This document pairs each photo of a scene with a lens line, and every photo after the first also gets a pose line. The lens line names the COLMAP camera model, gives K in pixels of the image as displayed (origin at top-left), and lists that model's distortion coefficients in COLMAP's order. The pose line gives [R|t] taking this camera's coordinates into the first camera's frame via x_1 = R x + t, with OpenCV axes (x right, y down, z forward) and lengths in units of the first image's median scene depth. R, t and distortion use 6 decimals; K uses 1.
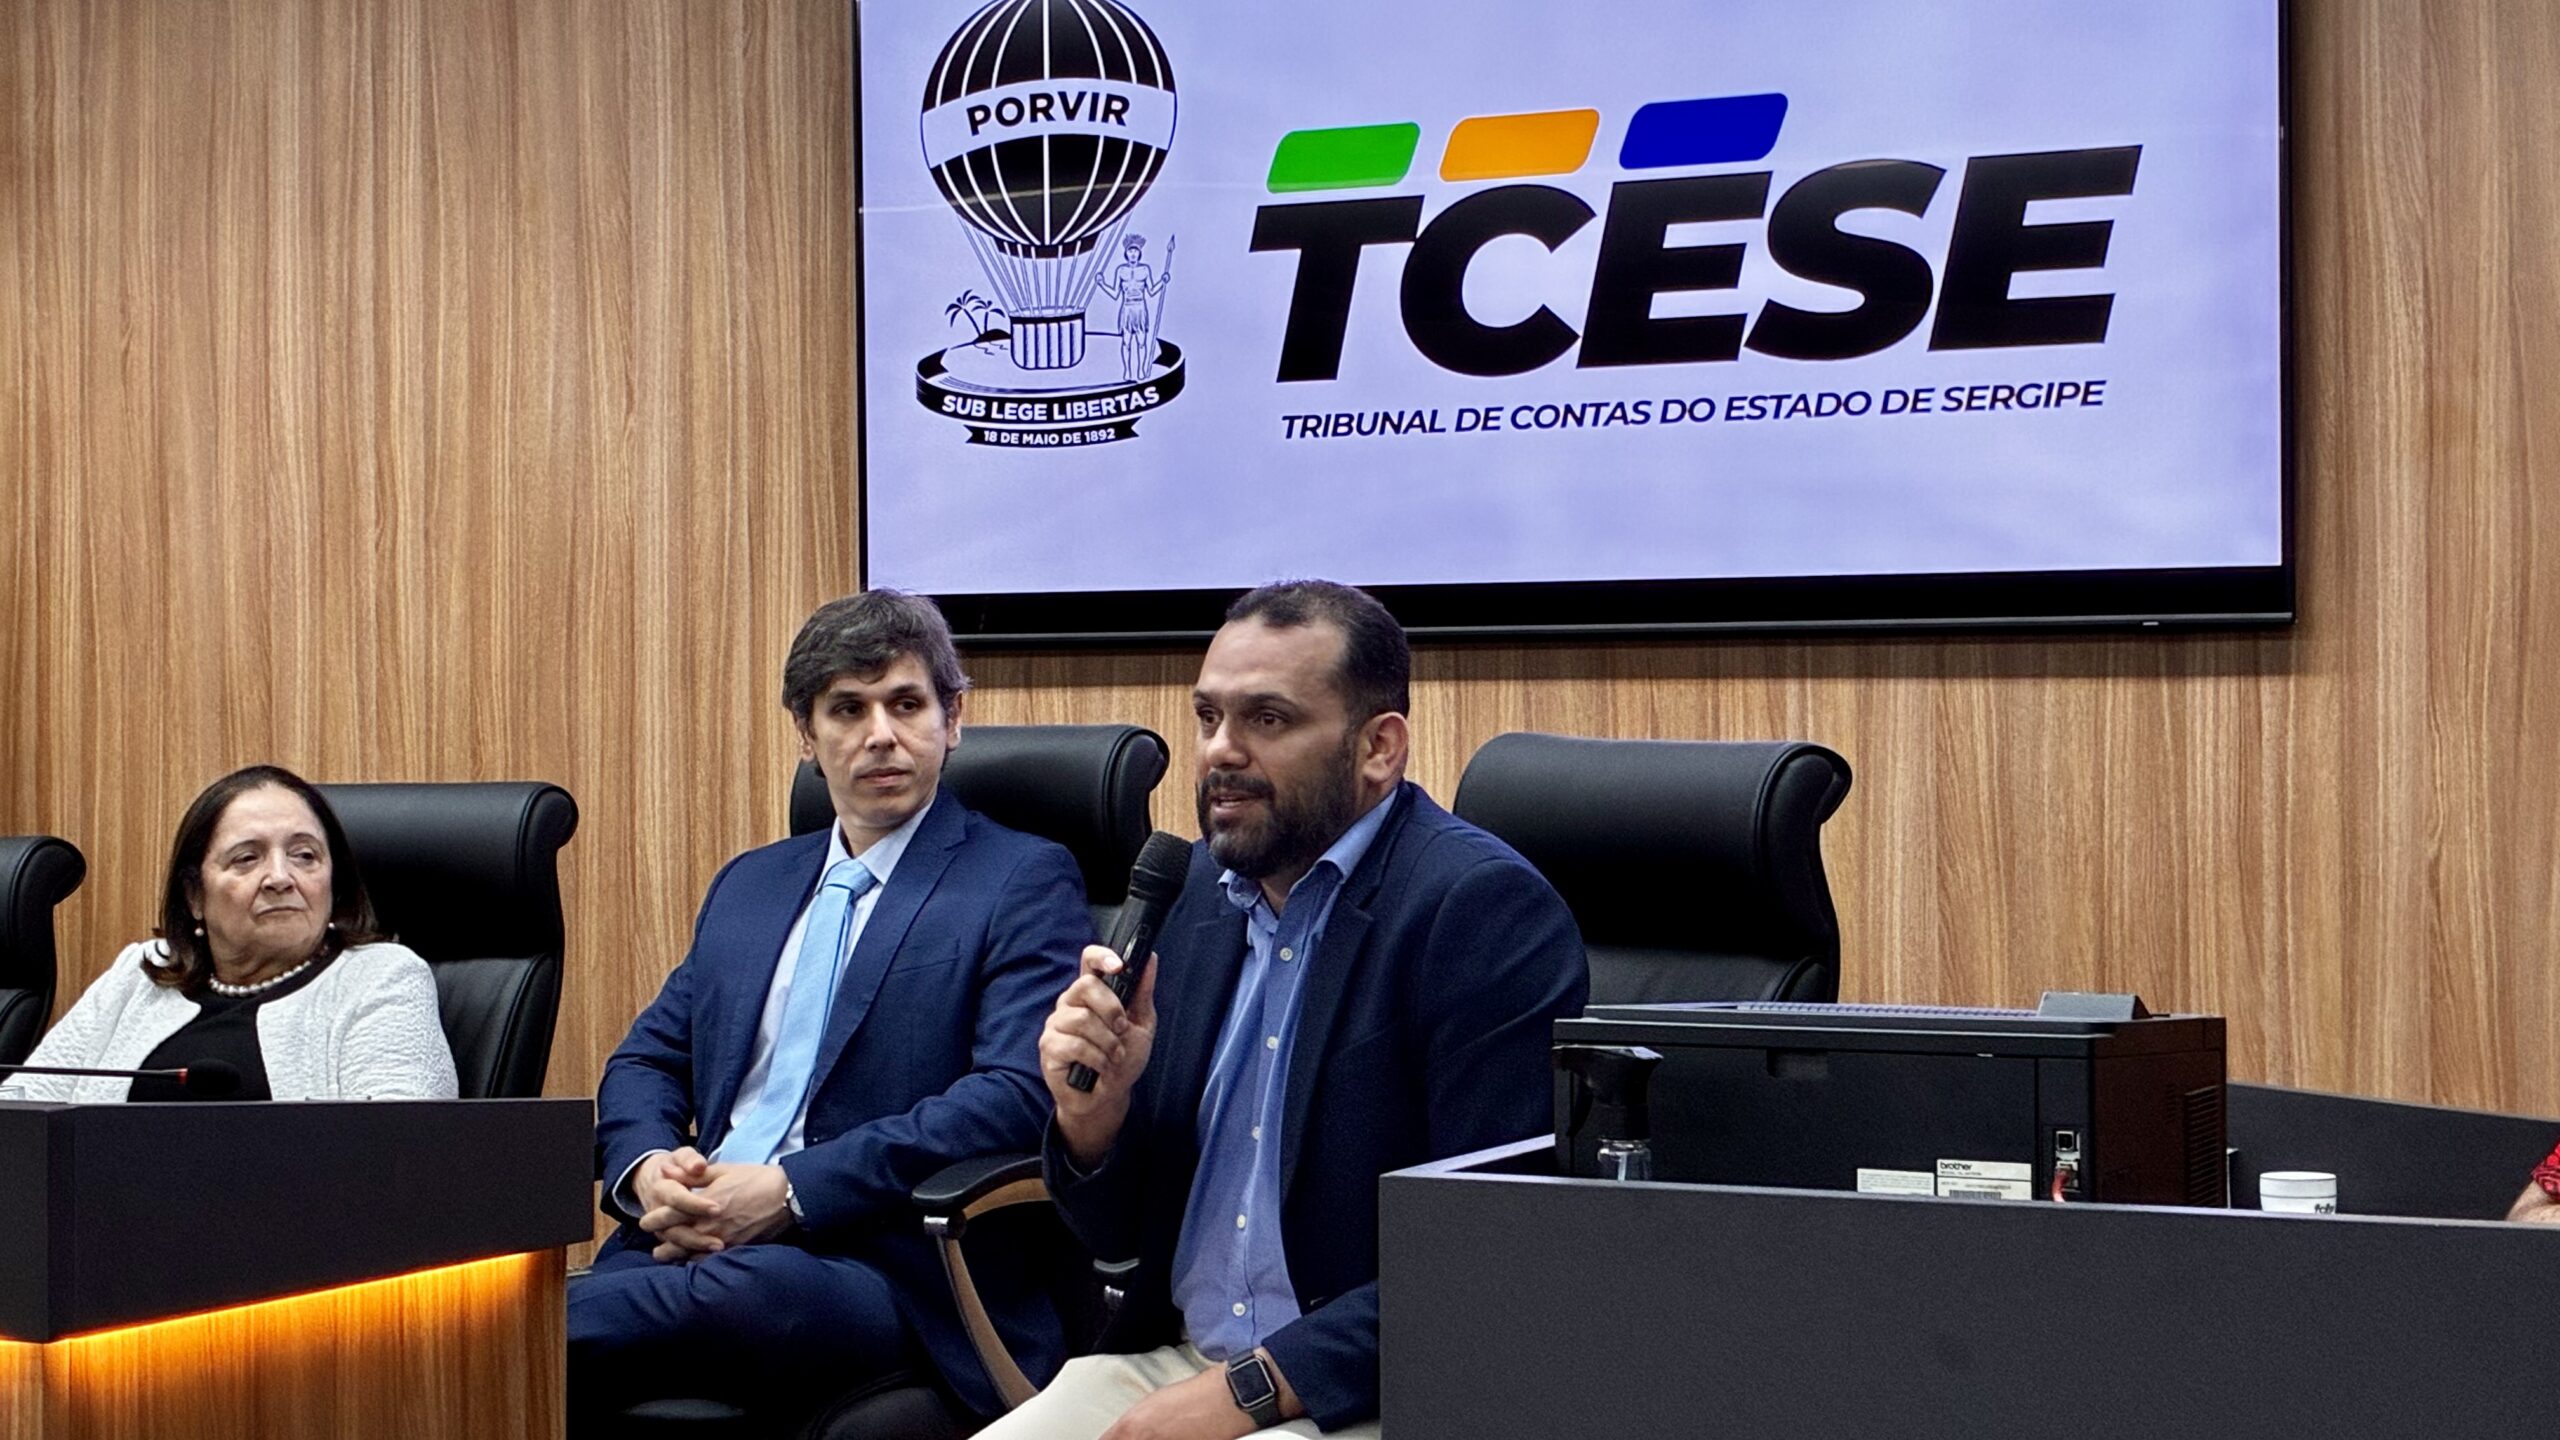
lens RADIAL K [[4063.7, 0, 1280.0], [0, 4063.7, 720.0], [0, 0, 1]] dist [0.231932, -0.978928]
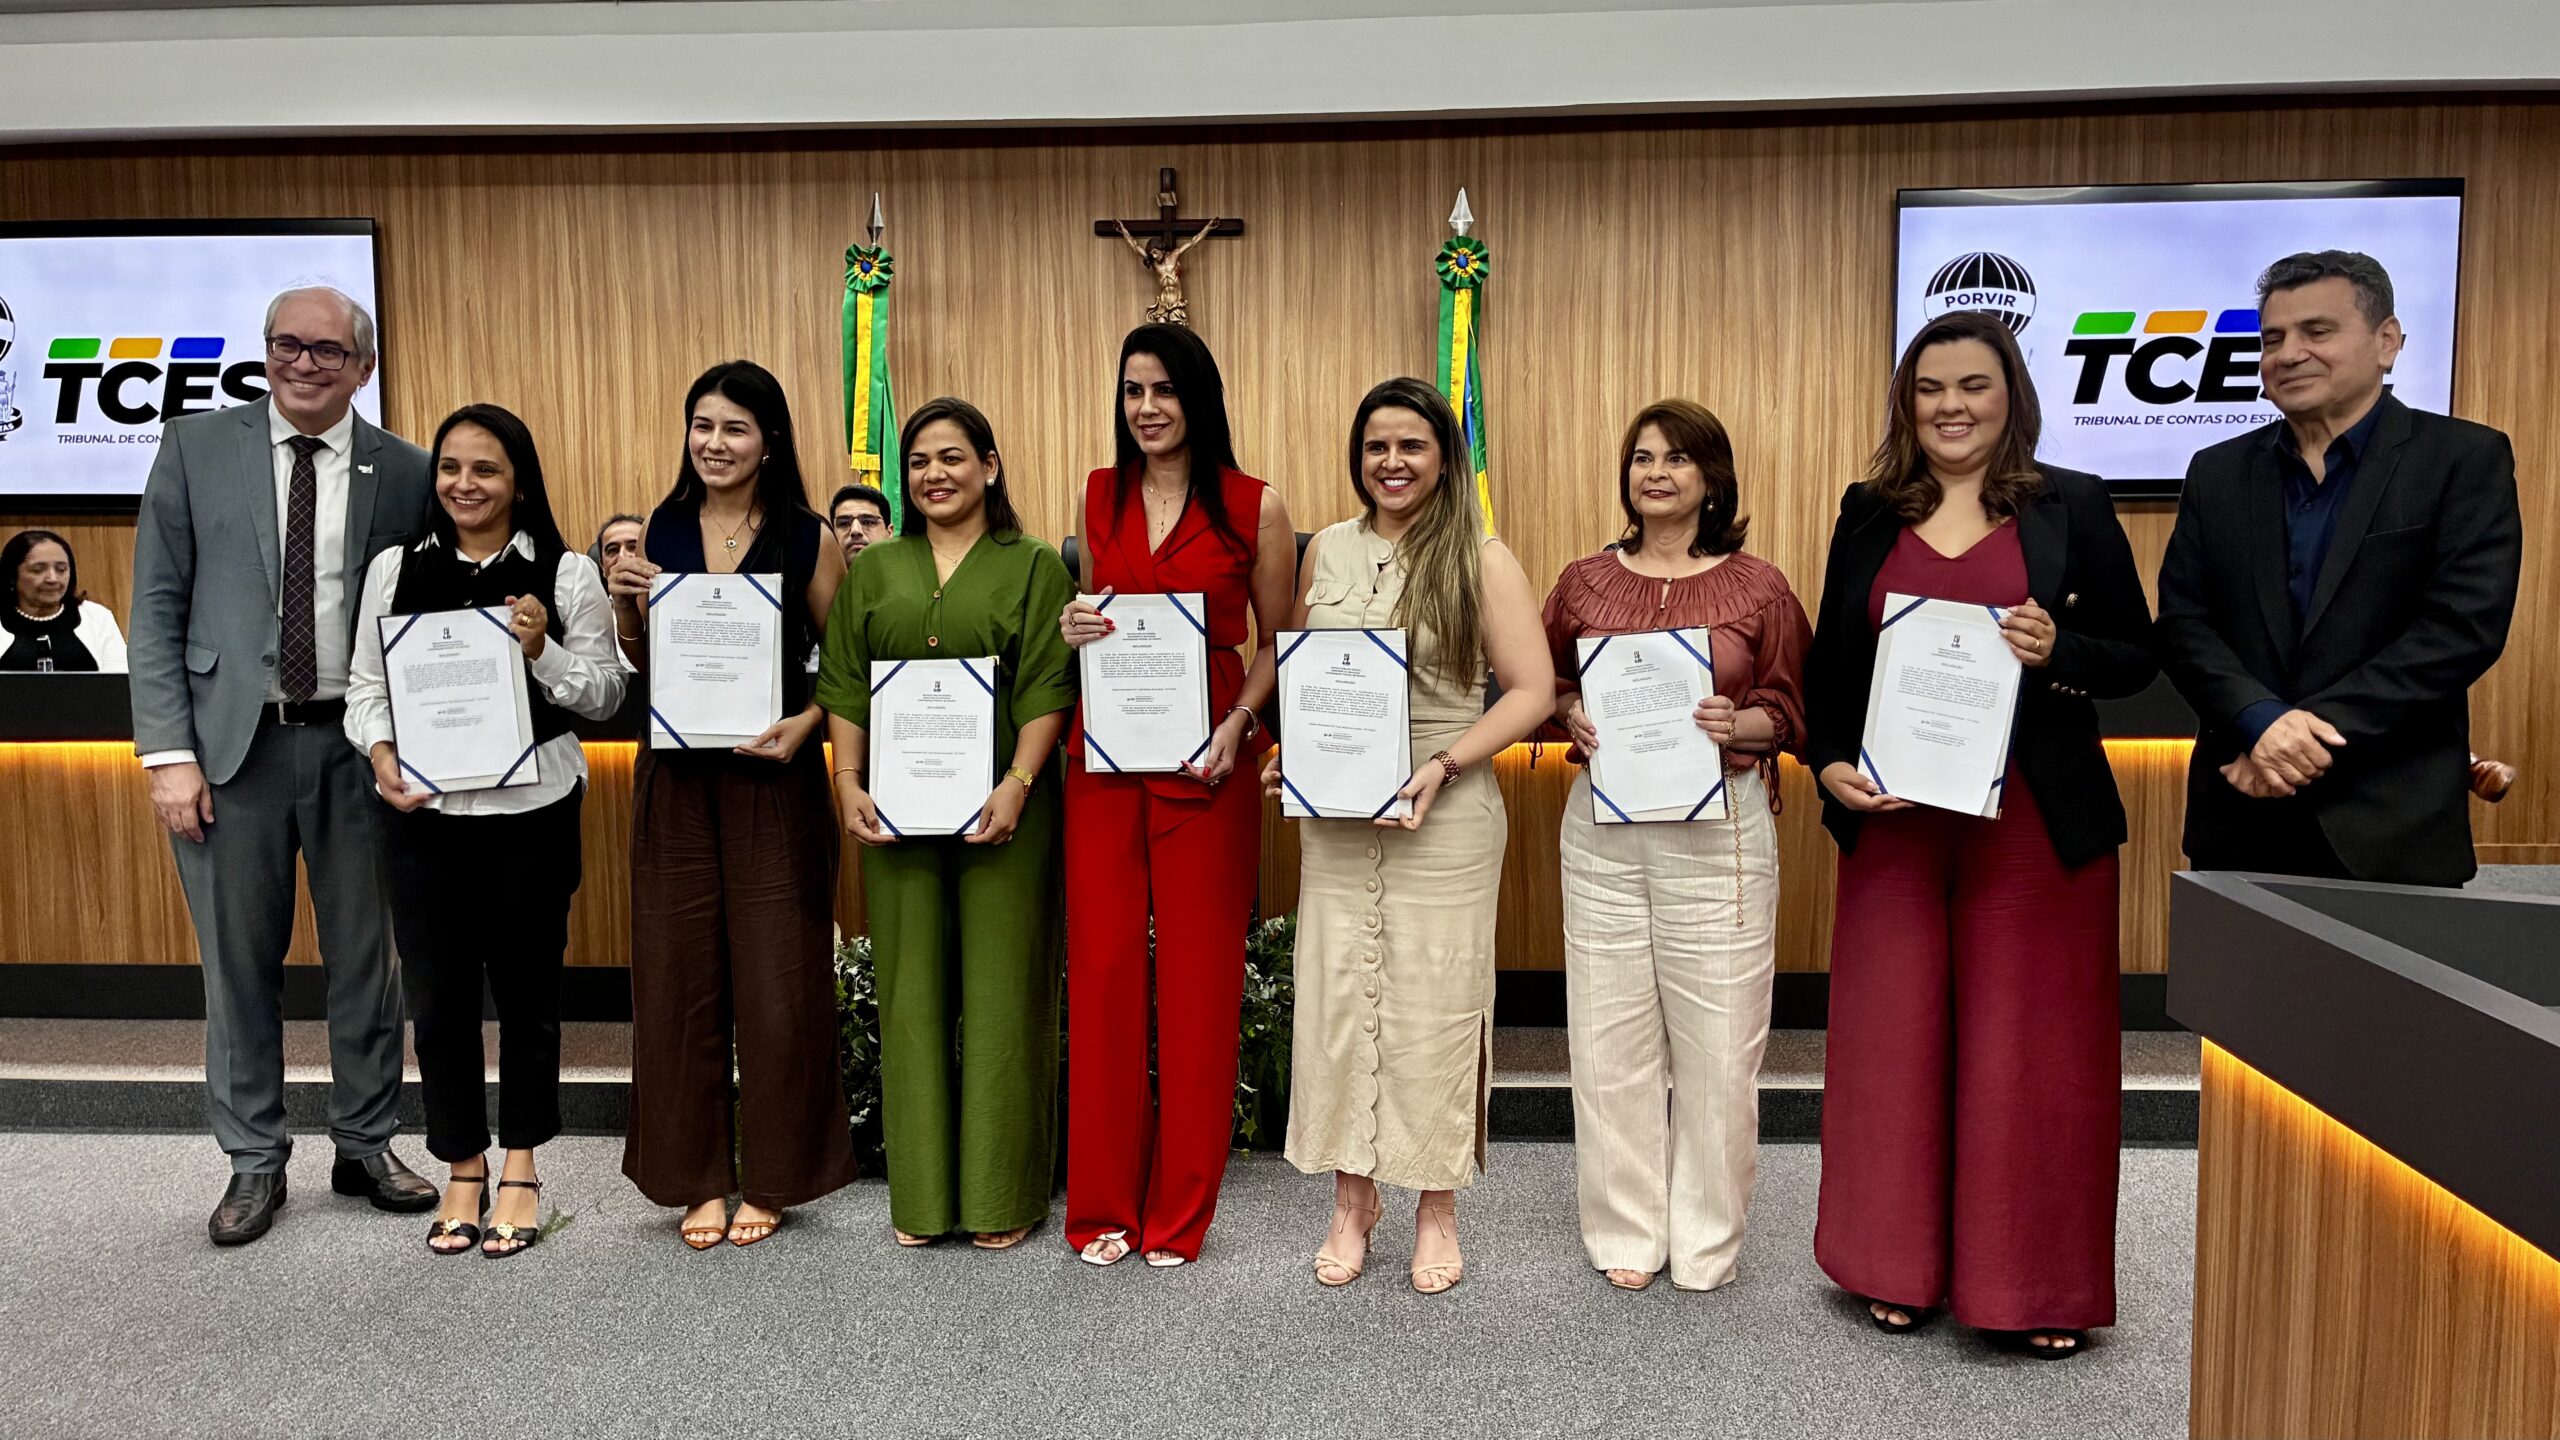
lens RADIAL K [[1938.5, 0, 1280.0], [0, 1938.5, 720.0], [0, 0, 1]] dist [0.023087, 0.000511]
pose [[0.927822, -0.040770, 0.370788, -0.939056], [0.001313, 0.994360, 0.106050, -0.010658], [-0.373020, -0.097909, 0.922643, -0.032107]]
